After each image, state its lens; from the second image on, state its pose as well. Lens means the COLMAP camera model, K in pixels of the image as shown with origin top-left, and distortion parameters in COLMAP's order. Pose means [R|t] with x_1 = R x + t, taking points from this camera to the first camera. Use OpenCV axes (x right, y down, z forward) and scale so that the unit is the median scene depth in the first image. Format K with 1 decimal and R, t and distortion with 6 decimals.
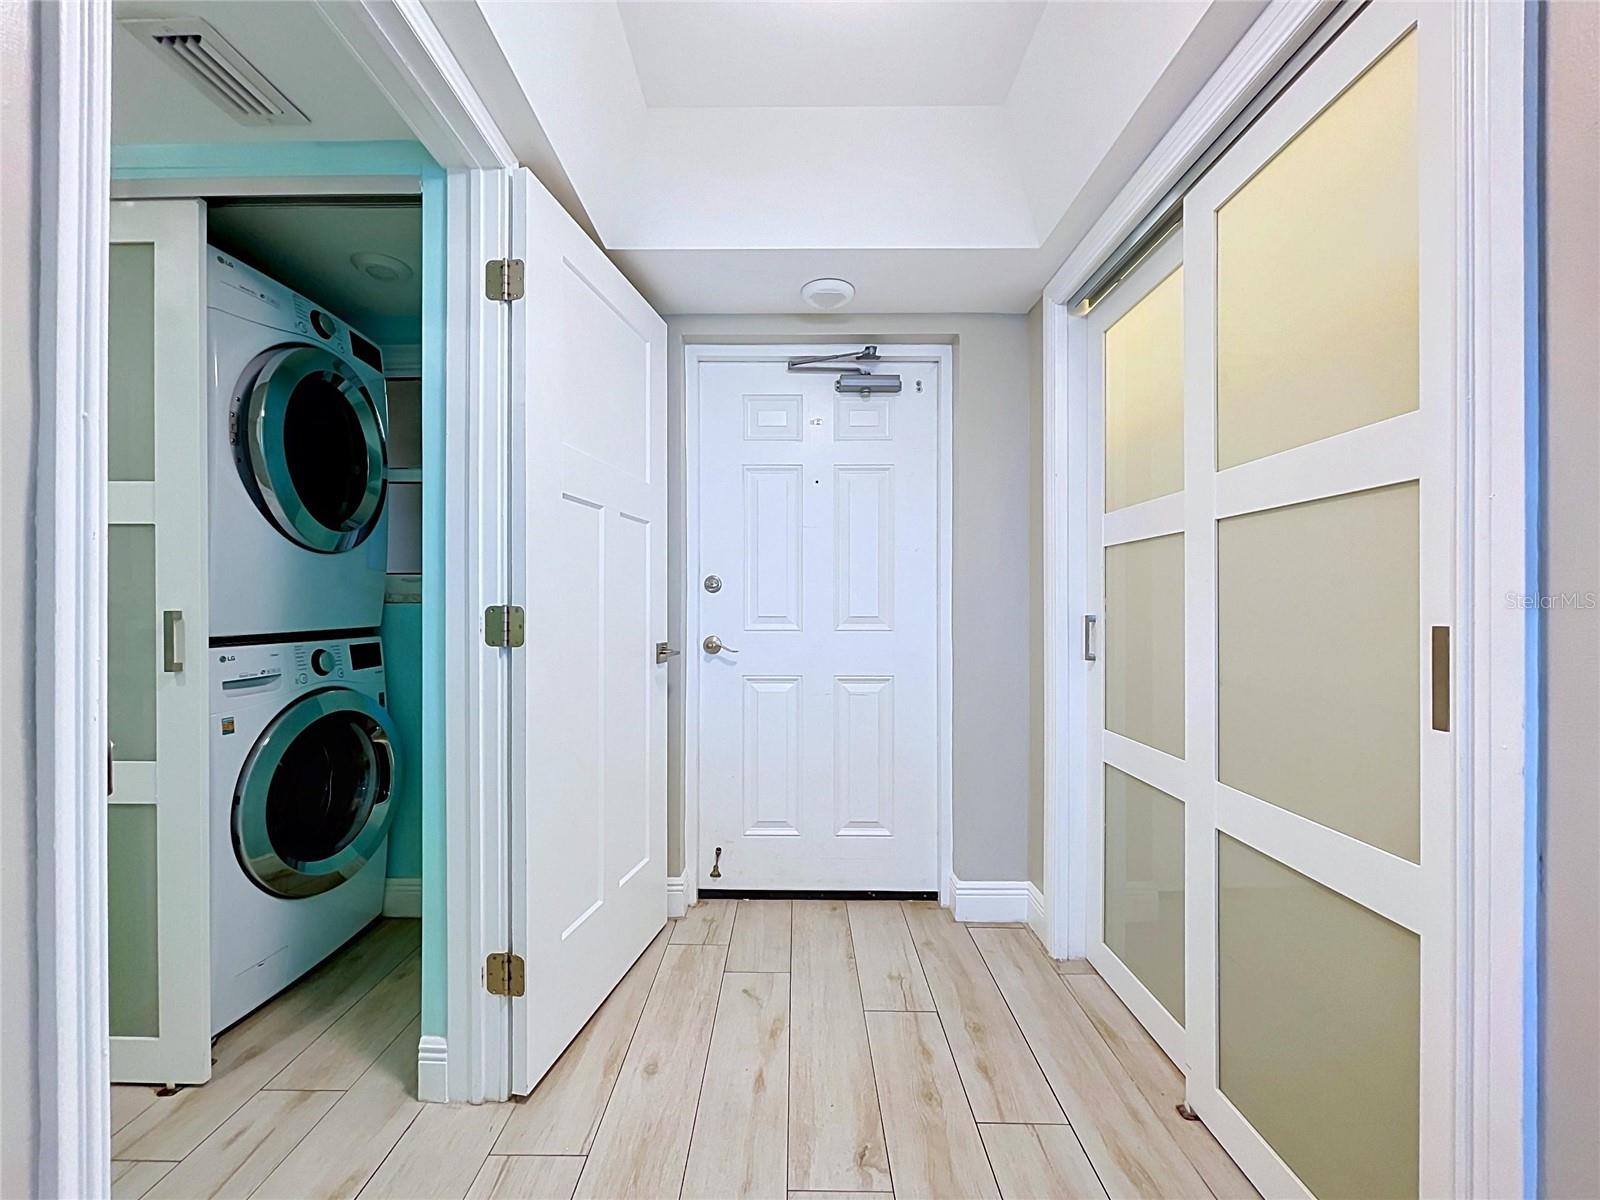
lens RADIAL K [[654.3, 0, 786.8], [0, 654.3, 612.1], [0, 0, 1]] dist [0.001087, -0.000315]
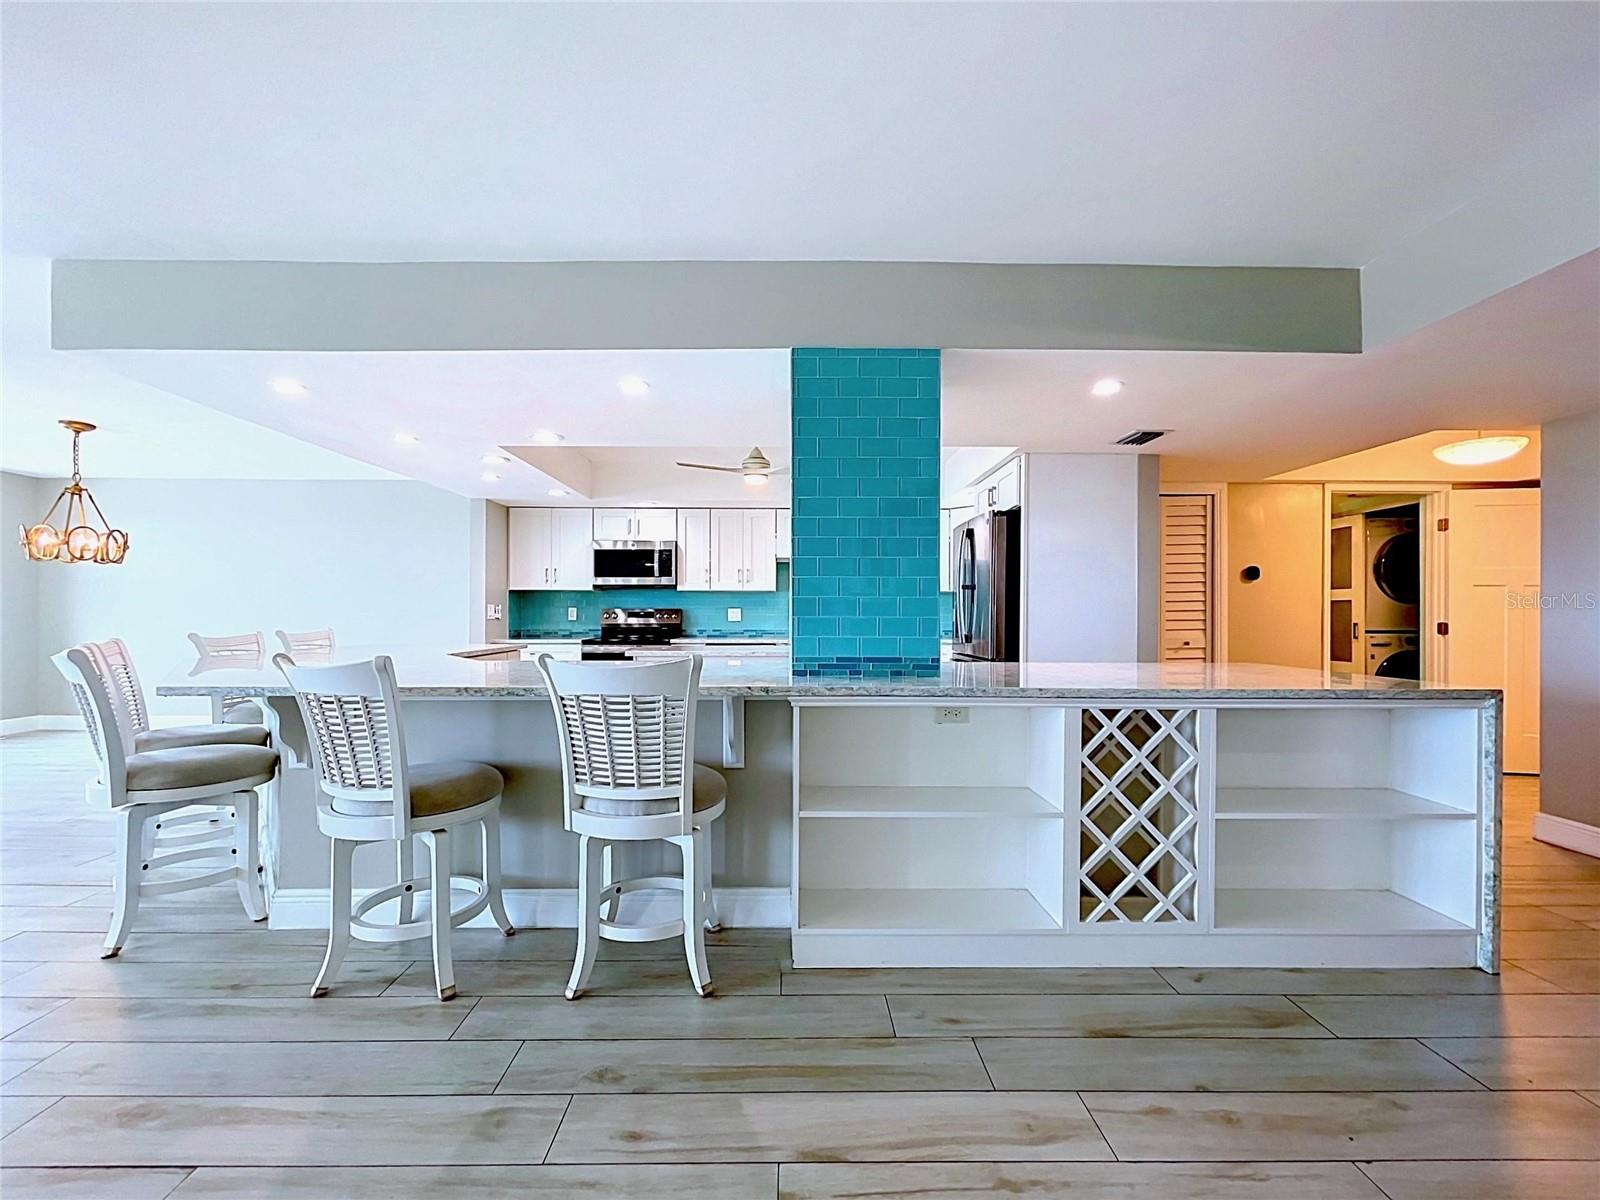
lens RADIAL K [[654.3, 0, 797.3], [0, 654.3, 614.6], [0, 0, 1]] dist [0.001087, -0.000315]
pose [[0.036385, 0.000148, -0.999338, 2.250521], [-0.008994, 0.999960, -0.000179, -0.015515], [0.999297, 0.008994, 0.036384, -1.947033]]
